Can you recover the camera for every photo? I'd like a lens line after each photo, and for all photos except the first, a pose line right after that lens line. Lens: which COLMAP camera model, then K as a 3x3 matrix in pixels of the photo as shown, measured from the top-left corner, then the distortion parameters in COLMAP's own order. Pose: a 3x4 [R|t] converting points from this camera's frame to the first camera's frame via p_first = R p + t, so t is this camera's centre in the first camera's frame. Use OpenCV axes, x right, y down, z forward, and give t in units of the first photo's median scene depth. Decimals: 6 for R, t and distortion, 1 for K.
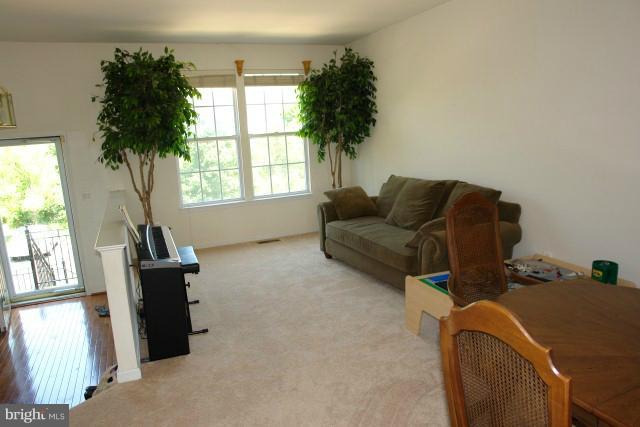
lens RADIAL K [[441.0, 0, 320.0], [0, 441.0, 213.5], [0, 0, 1]] dist [-0.105661, 0.070493]
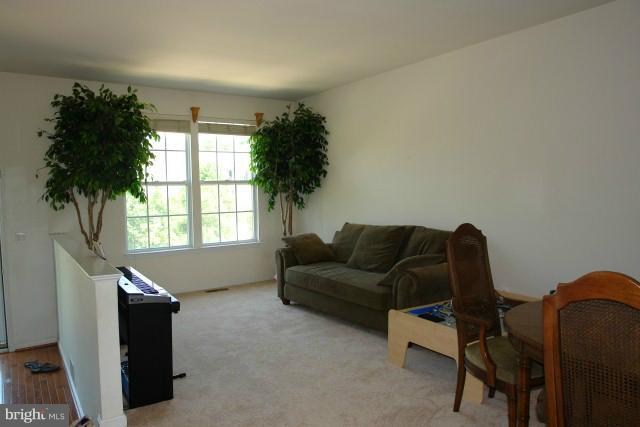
lens RADIAL K [[441.0, 0, 320.0], [0, 441.0, 213.5], [0, 0, 1]] dist [-0.105661, 0.070493]
pose [[0.978397, 0.024493, 0.205281, -0.119040], [0.004499, 0.990199, -0.139589, 0.038651], [-0.206688, 0.137497, 0.968697, -0.003469]]
